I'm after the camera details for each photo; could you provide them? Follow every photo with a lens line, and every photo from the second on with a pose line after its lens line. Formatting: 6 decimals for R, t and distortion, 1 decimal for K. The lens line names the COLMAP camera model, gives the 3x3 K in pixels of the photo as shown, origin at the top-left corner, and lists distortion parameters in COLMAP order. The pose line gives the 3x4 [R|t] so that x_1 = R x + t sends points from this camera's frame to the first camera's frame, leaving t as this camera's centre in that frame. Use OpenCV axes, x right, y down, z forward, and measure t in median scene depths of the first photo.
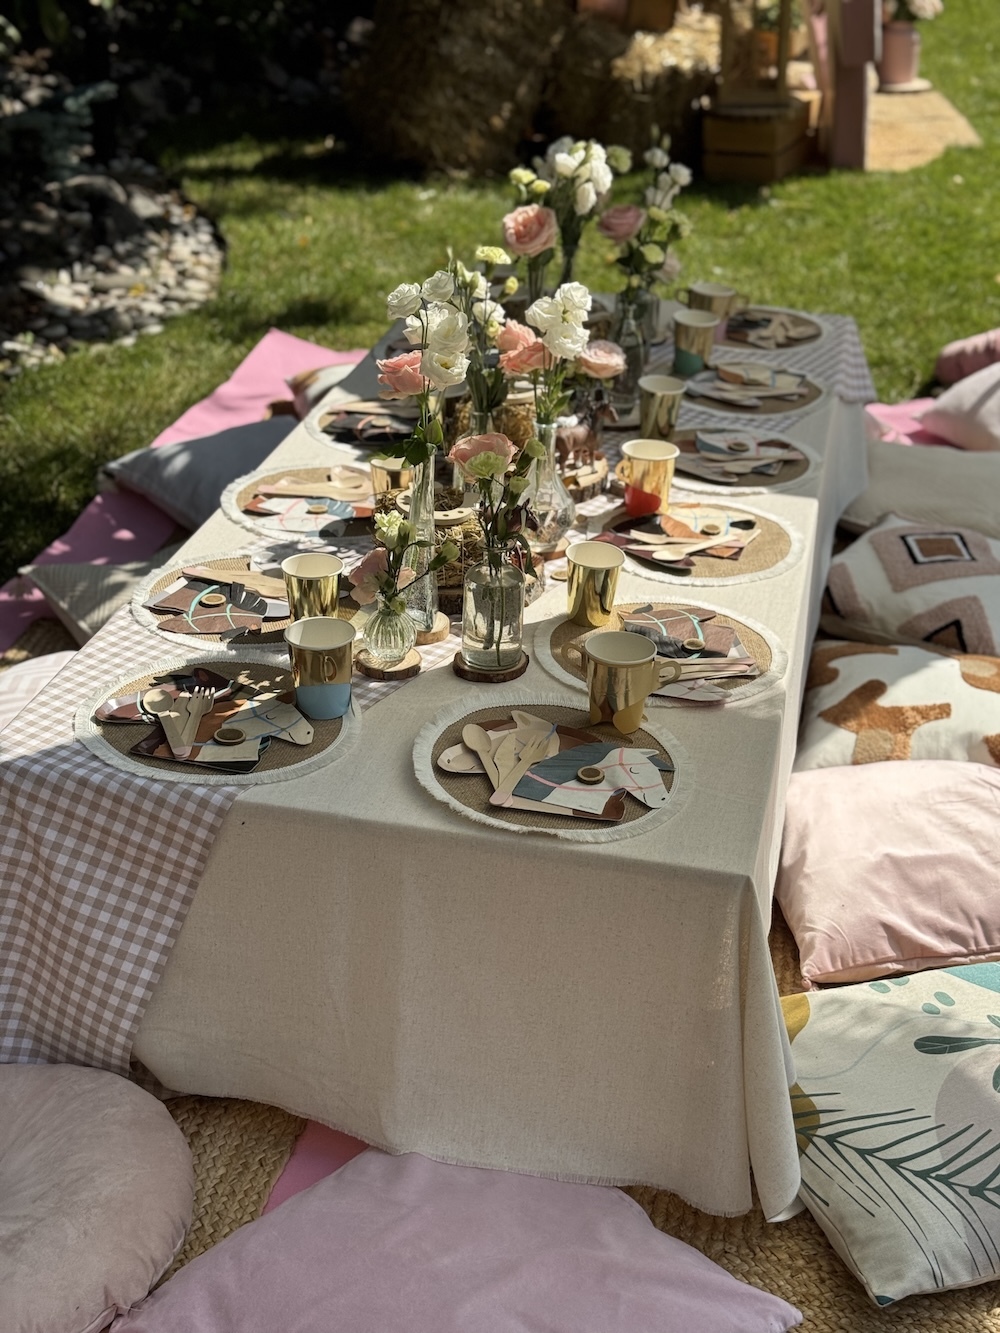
lens RADIAL K [[1858.7, 0, 503.7], [0, 1858.7, 652.7], [0, 0, 1]] dist [0.129058, 0.000000]
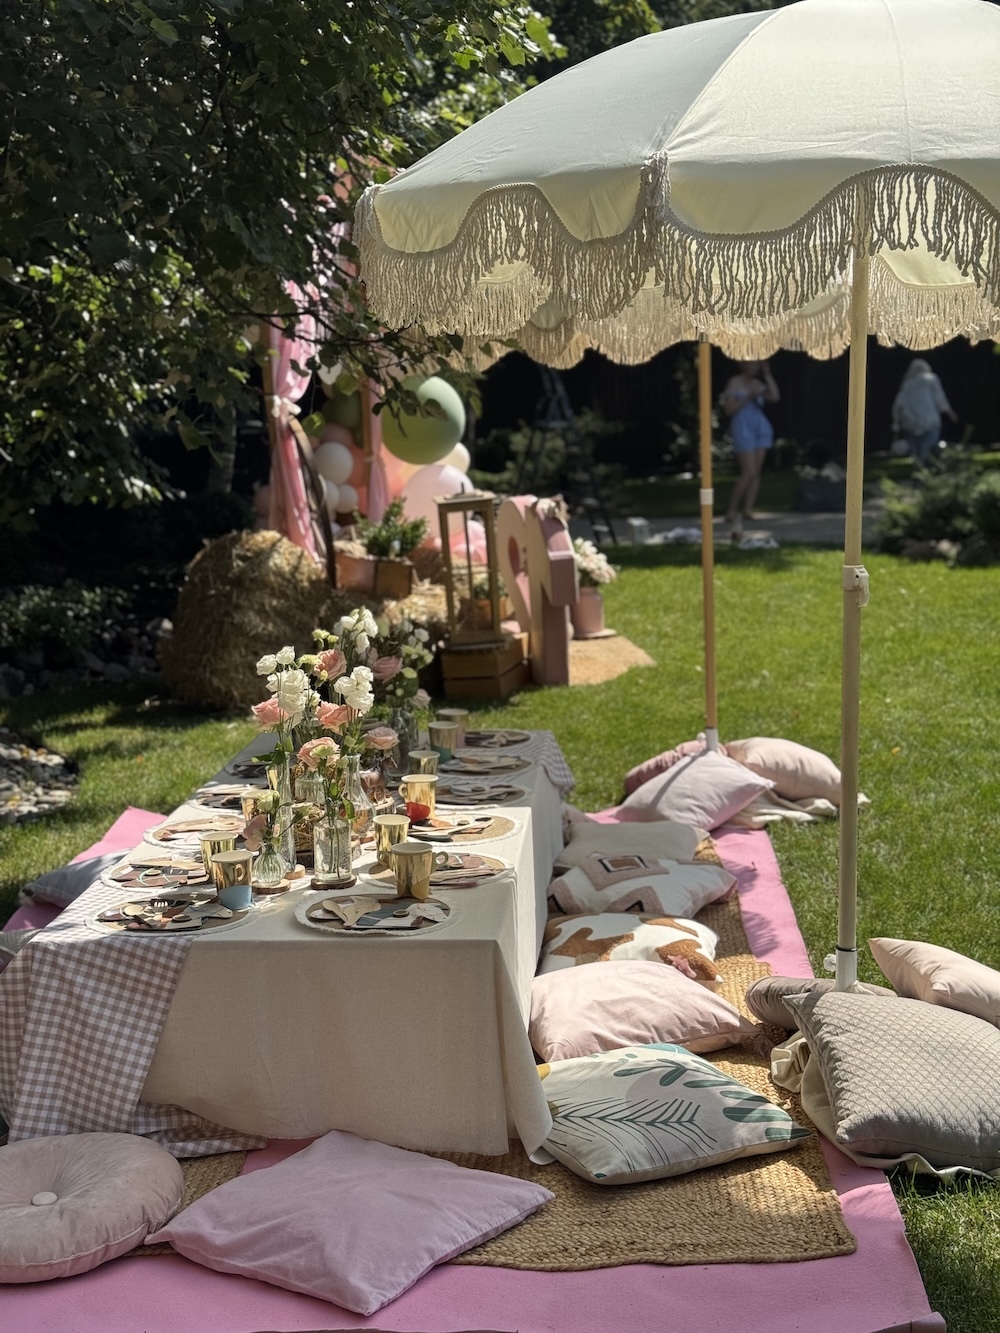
lens RADIAL K [[1858.7, 0, 492.6], [0, 1858.7, 673.4], [0, 0, 1]] dist [0.129058, 0.000000]
pose [[0.988792, -0.080907, 0.125473, -0.053482], [0.115661, 0.946548, -0.301114, 0.306631], [-0.094404, 0.312252, 0.945297, -0.551580]]
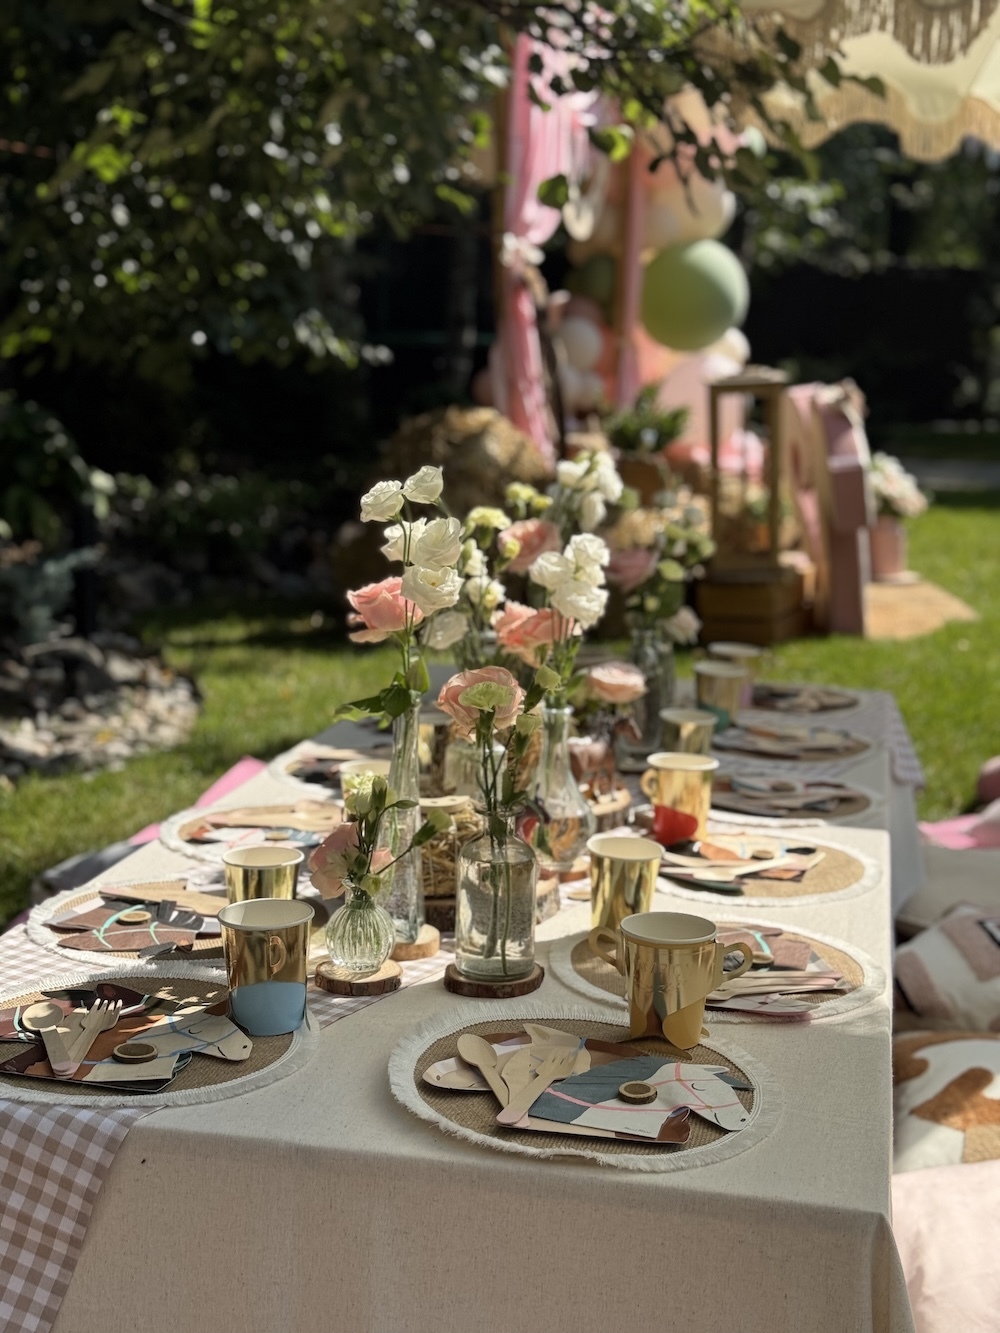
lens RADIAL K [[1858.7, 0, 490.8], [0, 1858.7, 659.4], [0, 0, 1]] dist [0.129058, 0.000000]
pose [[0.999915, -0.013039, -0.000175, -0.005754], [0.012412, 0.955794, -0.293774, 0.094864], [0.003998, 0.293747, 0.955875, 0.213346]]
